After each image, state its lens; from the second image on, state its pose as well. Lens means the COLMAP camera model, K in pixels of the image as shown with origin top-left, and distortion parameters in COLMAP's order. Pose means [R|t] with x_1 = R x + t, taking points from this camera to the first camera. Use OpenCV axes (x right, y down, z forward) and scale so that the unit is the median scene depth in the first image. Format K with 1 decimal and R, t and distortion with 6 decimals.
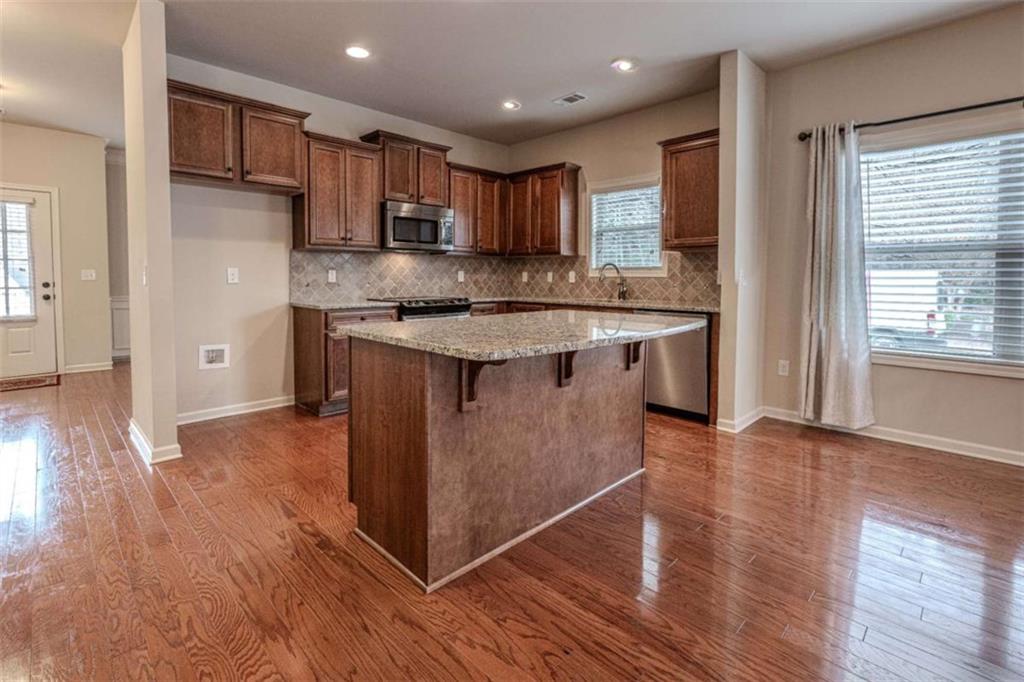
lens RADIAL K [[452.9, 0, 516.6], [0, 452.9, 303.6], [0, 0, 1]] dist [0.002707, -0.001158]
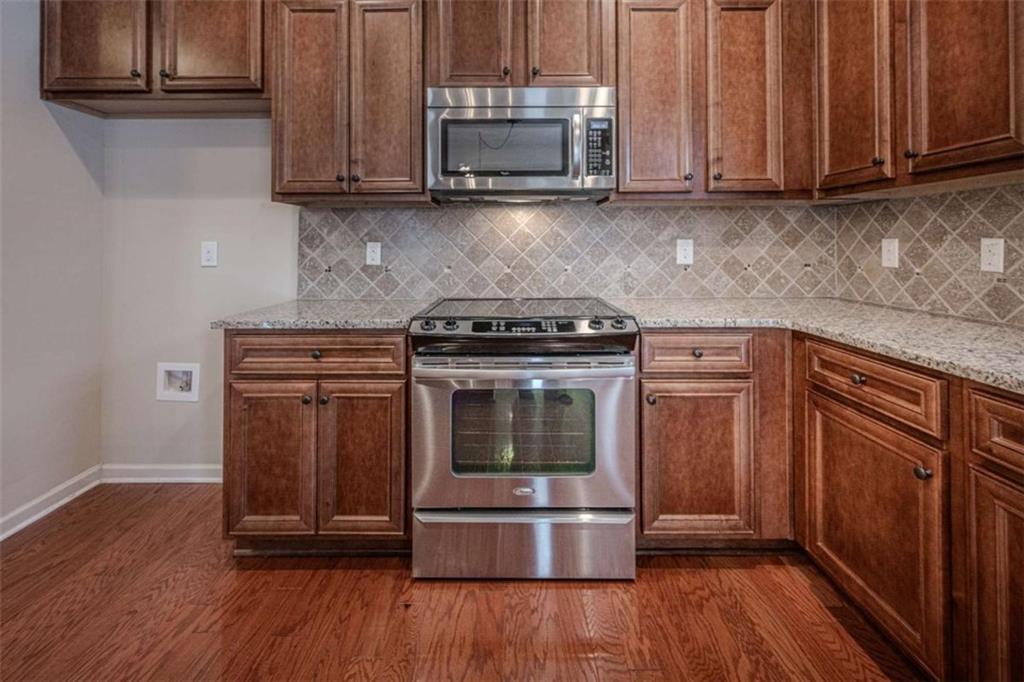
lens RADIAL K [[452.9, 0, 490.5], [0, 452.9, 236.1], [0, 0, 1]] dist [0.002707, -0.001158]
pose [[0.691367, -0.022519, -0.722152, 0.078445], [-0.037818, 0.997016, -0.067297, -0.049838], [0.721513, 0.073837, 0.688453, 0.723973]]
